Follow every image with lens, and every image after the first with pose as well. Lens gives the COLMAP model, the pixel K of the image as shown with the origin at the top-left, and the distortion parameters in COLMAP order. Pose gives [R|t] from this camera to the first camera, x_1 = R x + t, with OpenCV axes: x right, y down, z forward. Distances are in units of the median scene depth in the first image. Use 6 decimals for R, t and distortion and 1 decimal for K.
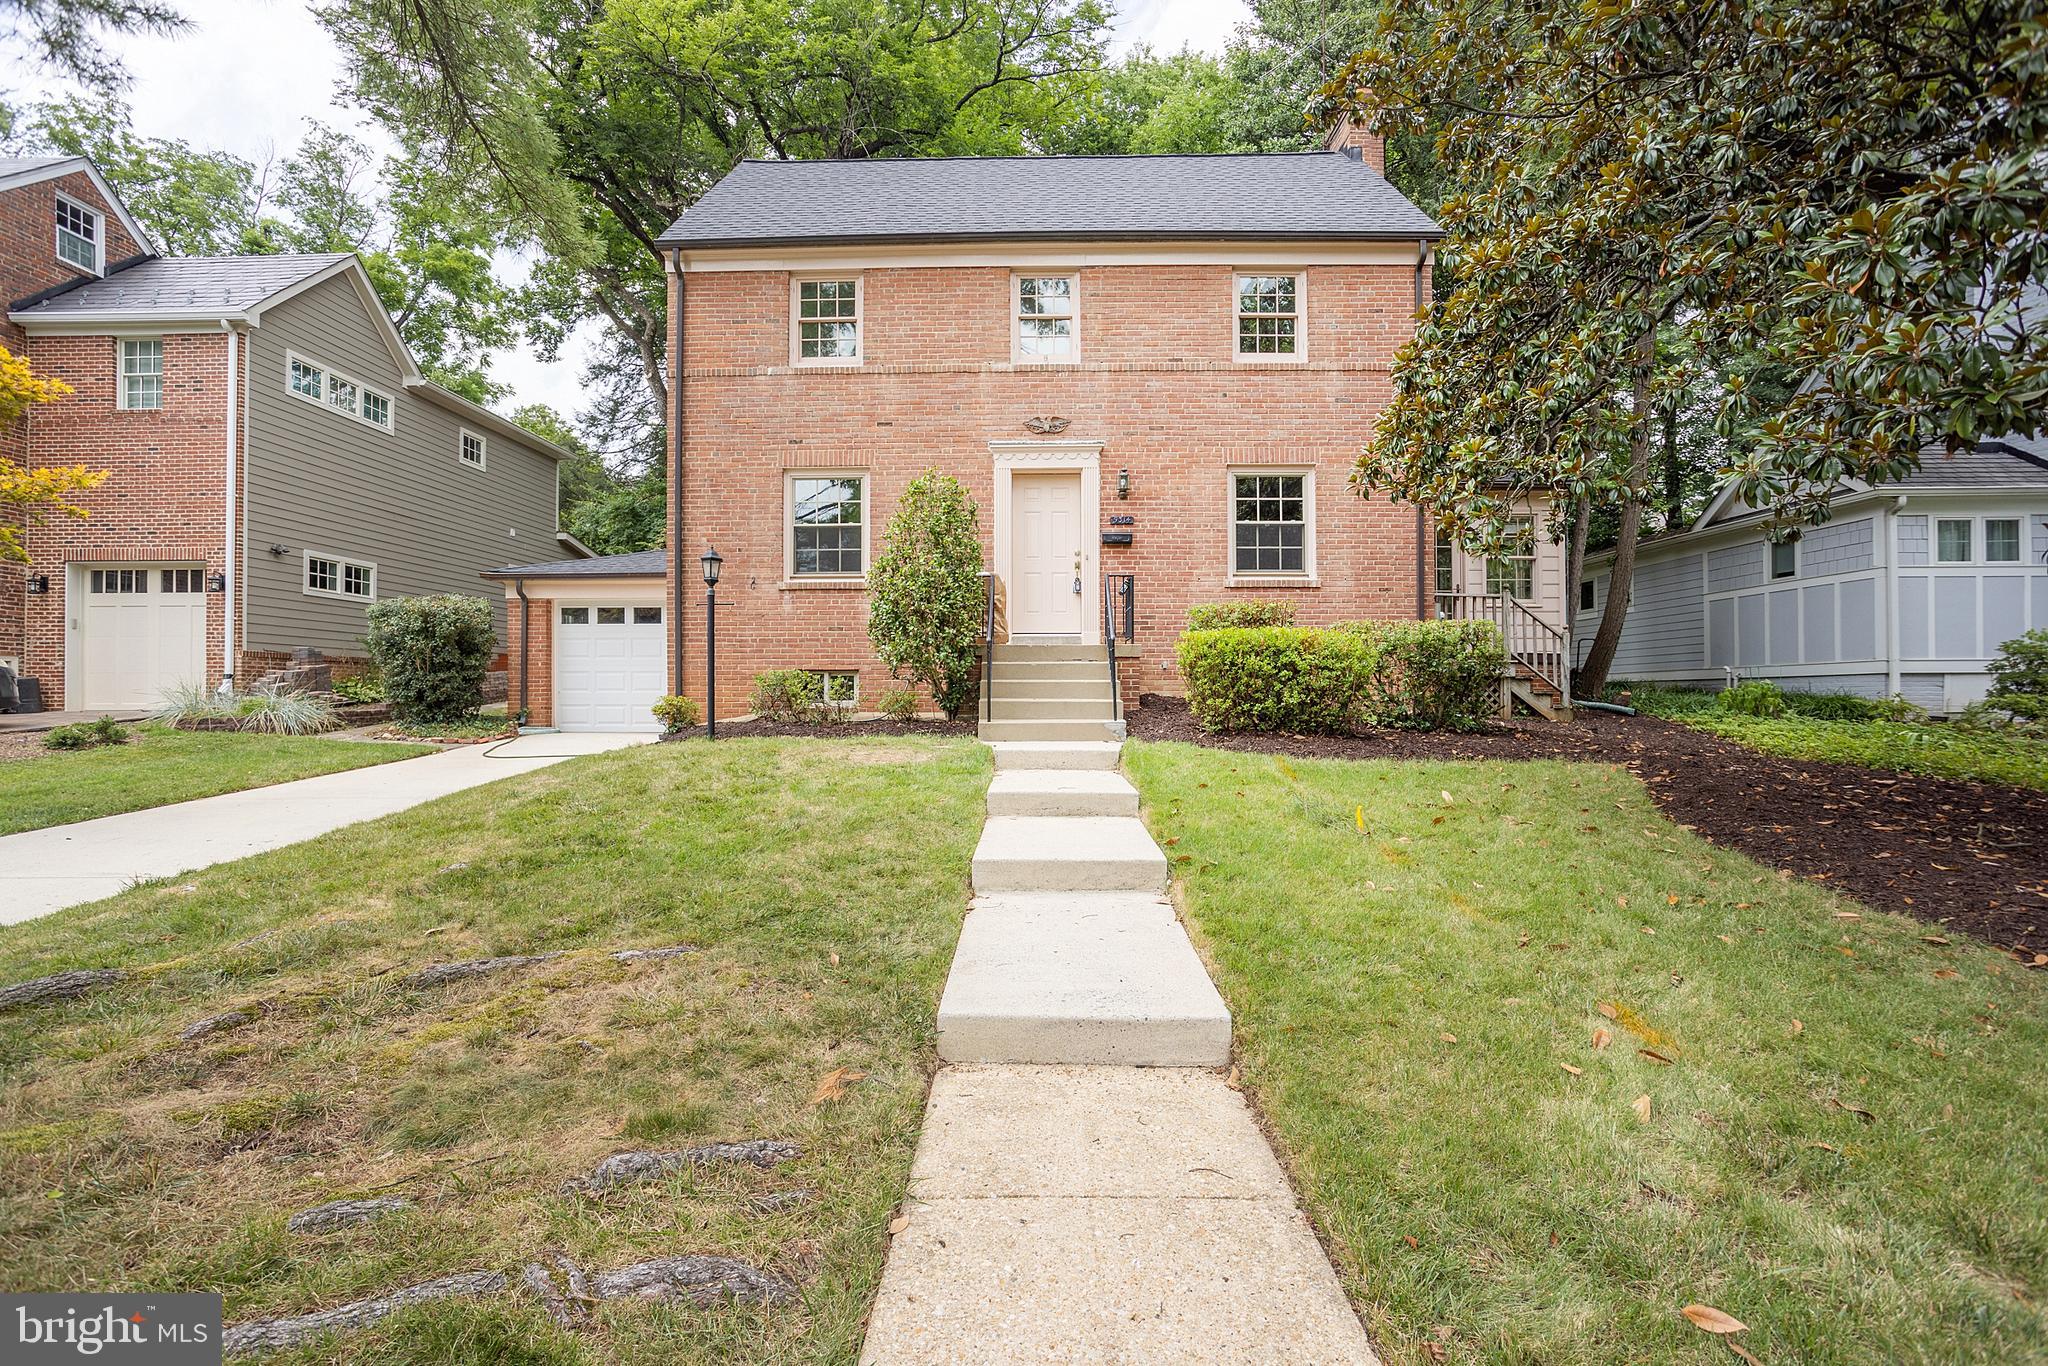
lens RADIAL K [[986.0, 0, 1022.8], [0, 986.0, 690.7], [0, 0, 1]] dist [-0.043817, 0.017381]
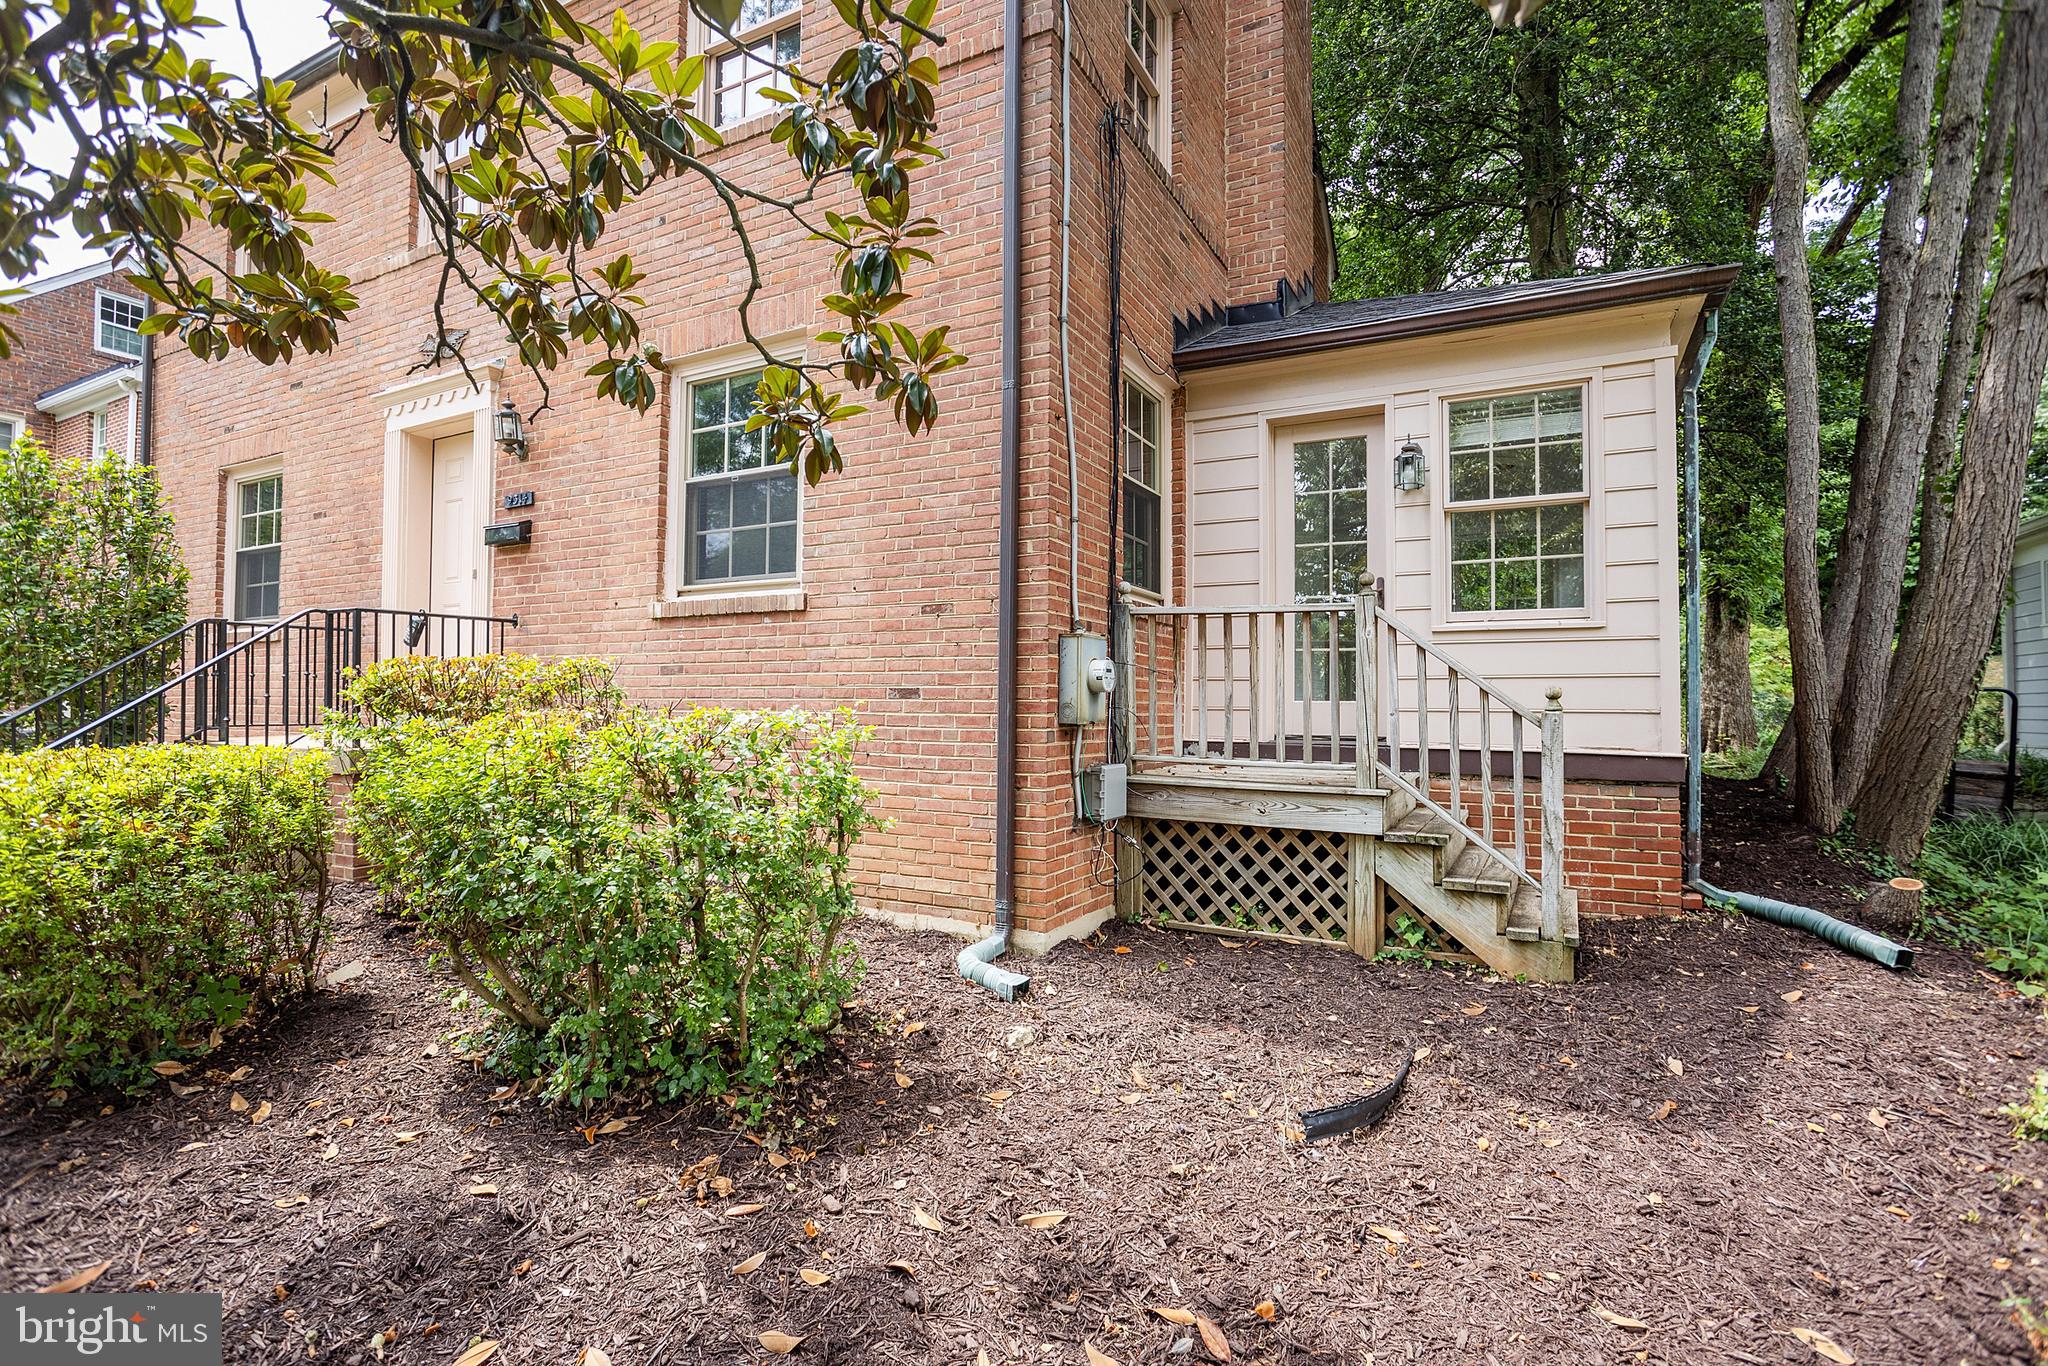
lens RADIAL K [[986.0, 0, 1033.1], [0, 986.0, 681.9], [0, 0, 1]] dist [-0.043817, 0.017381]
pose [[0.887822, -0.002723, -0.460178, 0.582270], [-0.004630, 0.999879, -0.014849, -0.067460], [0.460163, 0.015314, 0.887702, 0.656967]]
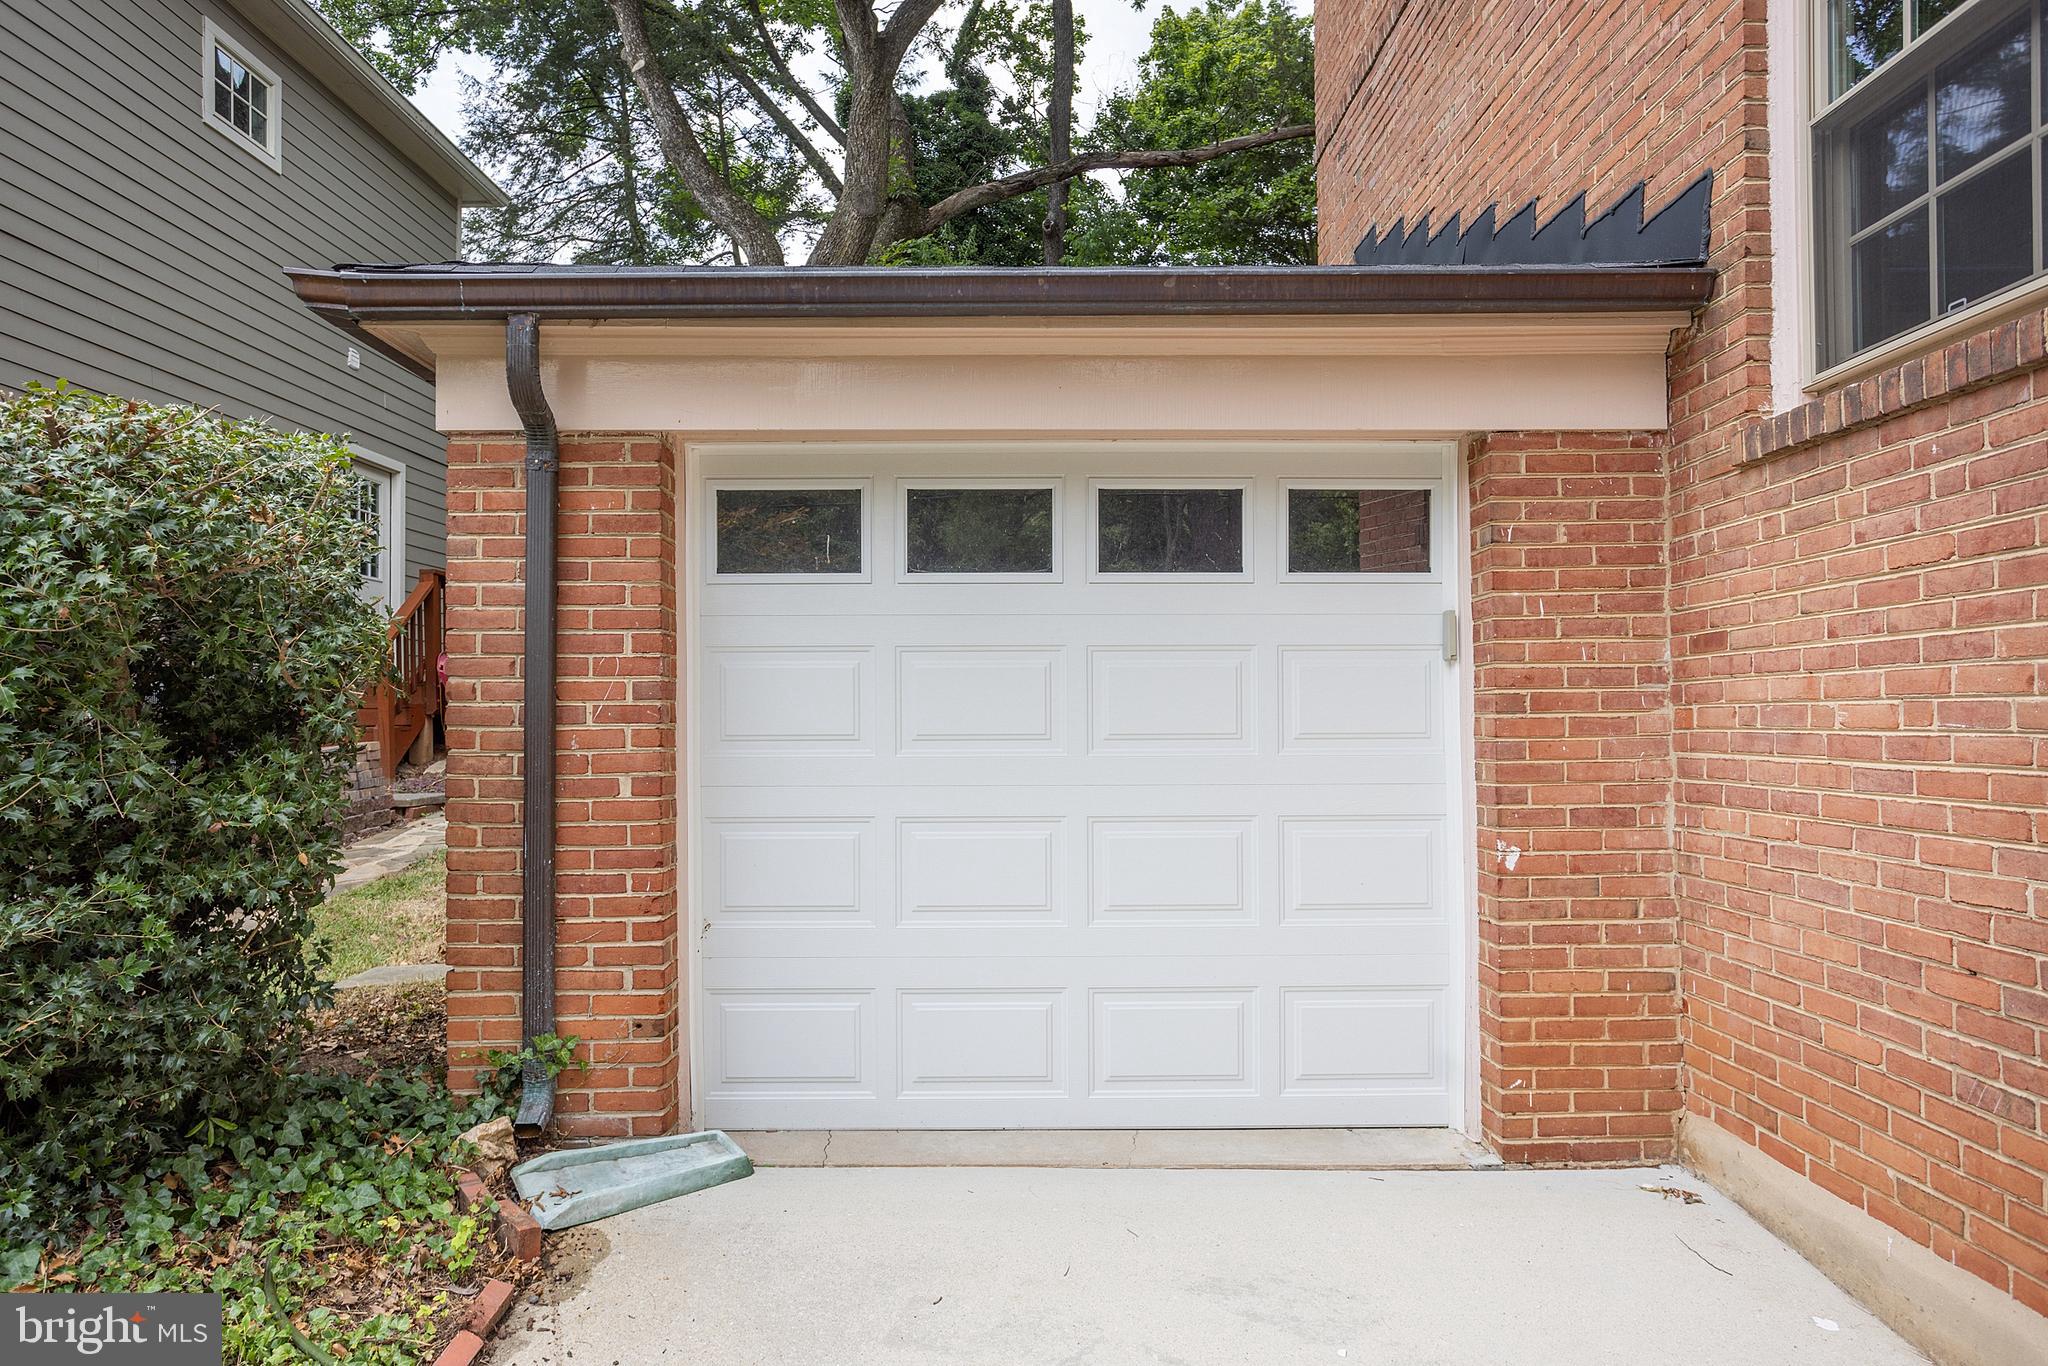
lens RADIAL K [[1303.0, 0, 1004.9], [0, 1303.0, 691.3], [0, 0, 1]] dist [-0.005984, 0.007057]
pose [[0.999853, -0.003501, 0.016762, -0.517940], [0.003688, 0.999931, -0.011121, -0.051568], [-0.016722, 0.011181, 0.999798, 0.913364]]
